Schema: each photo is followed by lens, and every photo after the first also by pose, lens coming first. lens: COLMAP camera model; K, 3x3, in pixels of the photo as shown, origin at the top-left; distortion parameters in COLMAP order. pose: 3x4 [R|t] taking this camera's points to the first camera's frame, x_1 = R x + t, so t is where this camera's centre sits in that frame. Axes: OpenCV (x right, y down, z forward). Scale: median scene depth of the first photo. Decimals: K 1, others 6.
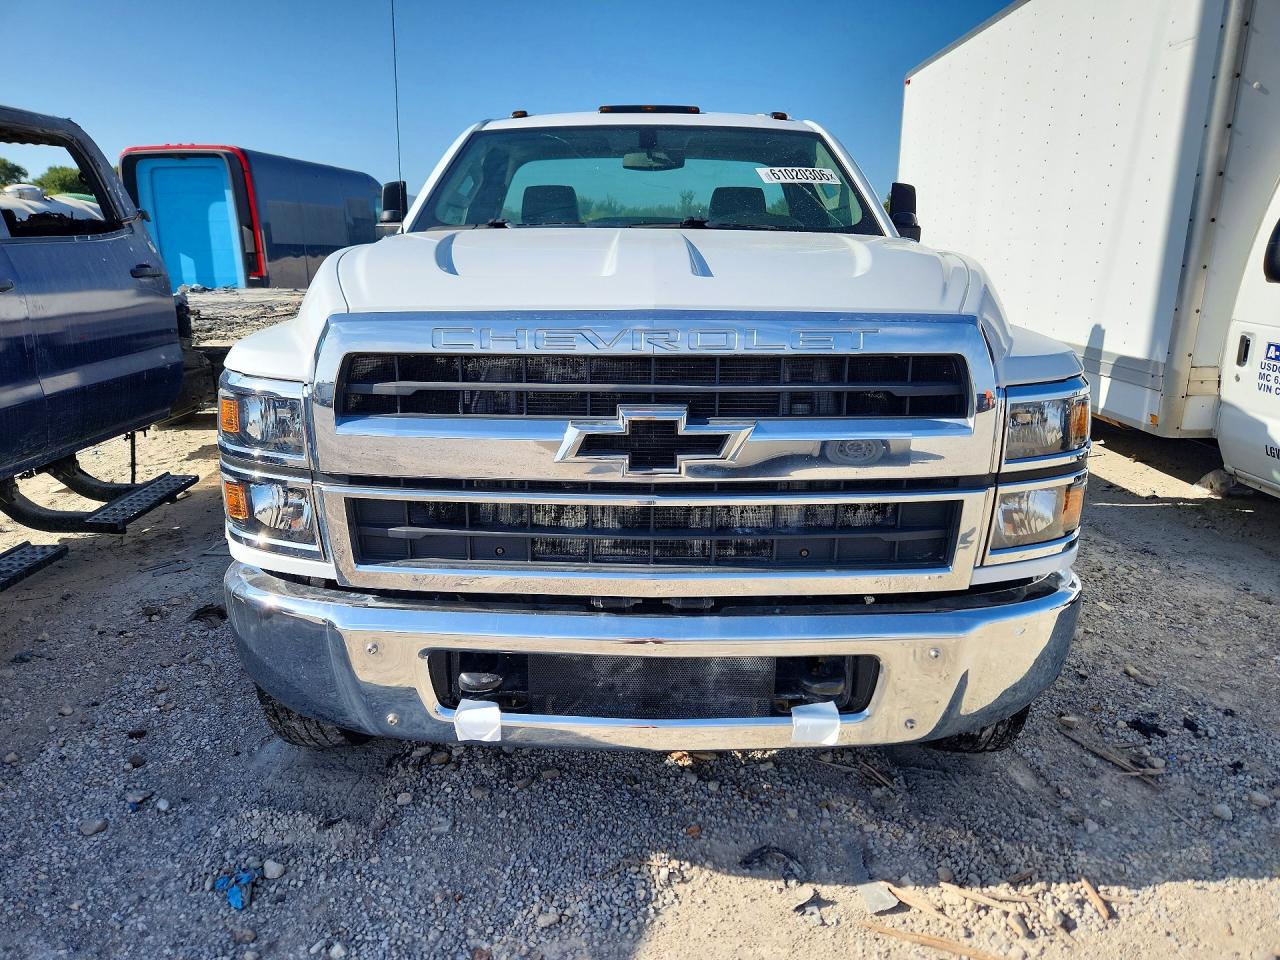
lens RADIAL K [[845.5, 0, 640.0], [0, 845.5, 480.0], [0, 0, 1]] dist [0.060125, -0.050854]
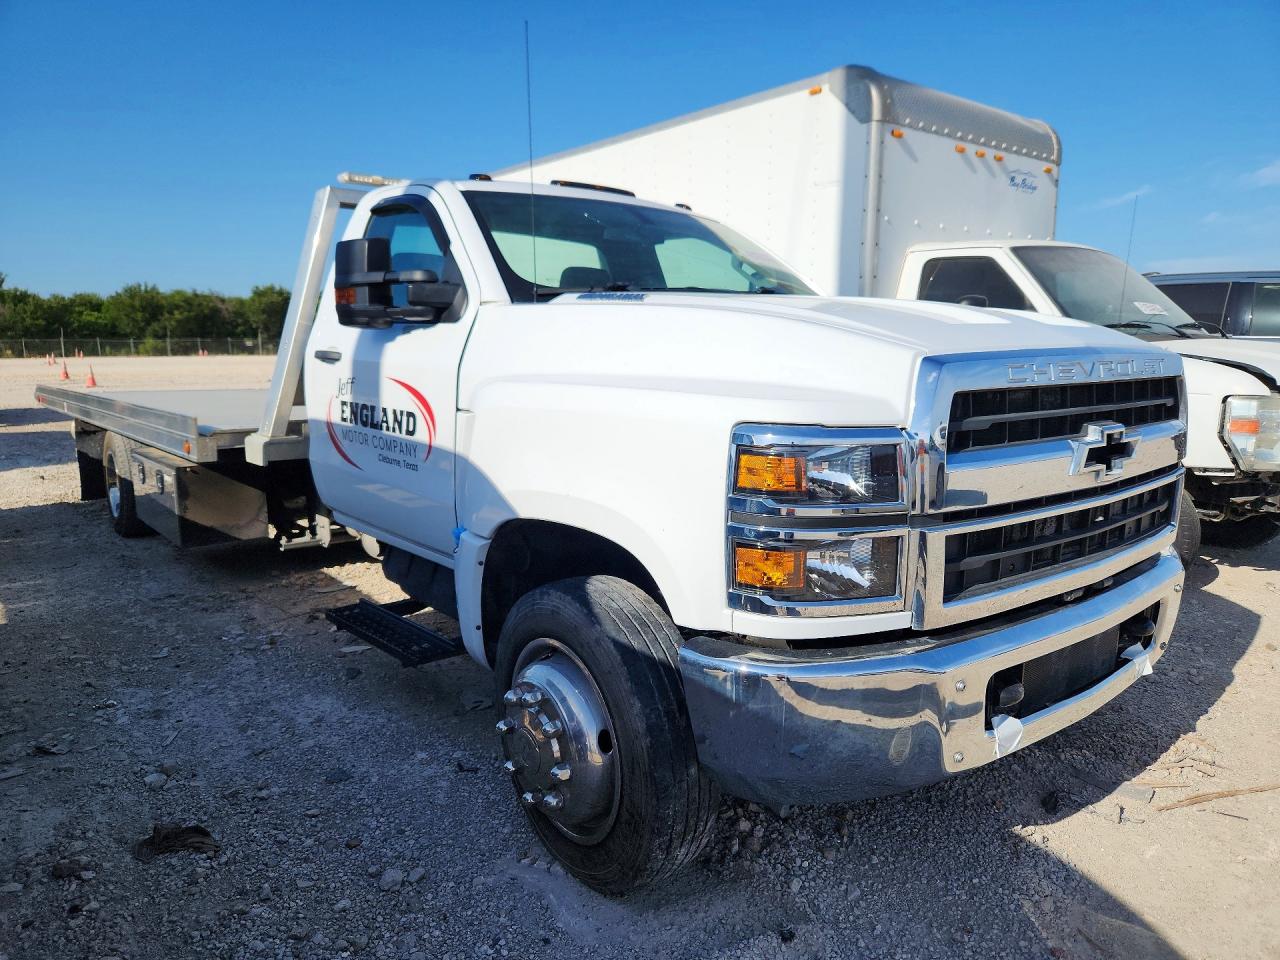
lens RADIAL K [[845.5, 0, 640.0], [0, 845.5, 480.0], [0, 0, 1]] dist [0.060125, -0.050854]
pose [[0.761536, -0.101376, 0.640145, -1.315547], [0.165578, 0.985347, -0.040933, -0.065678], [-0.626615, 0.137166, 0.767163, 0.465602]]
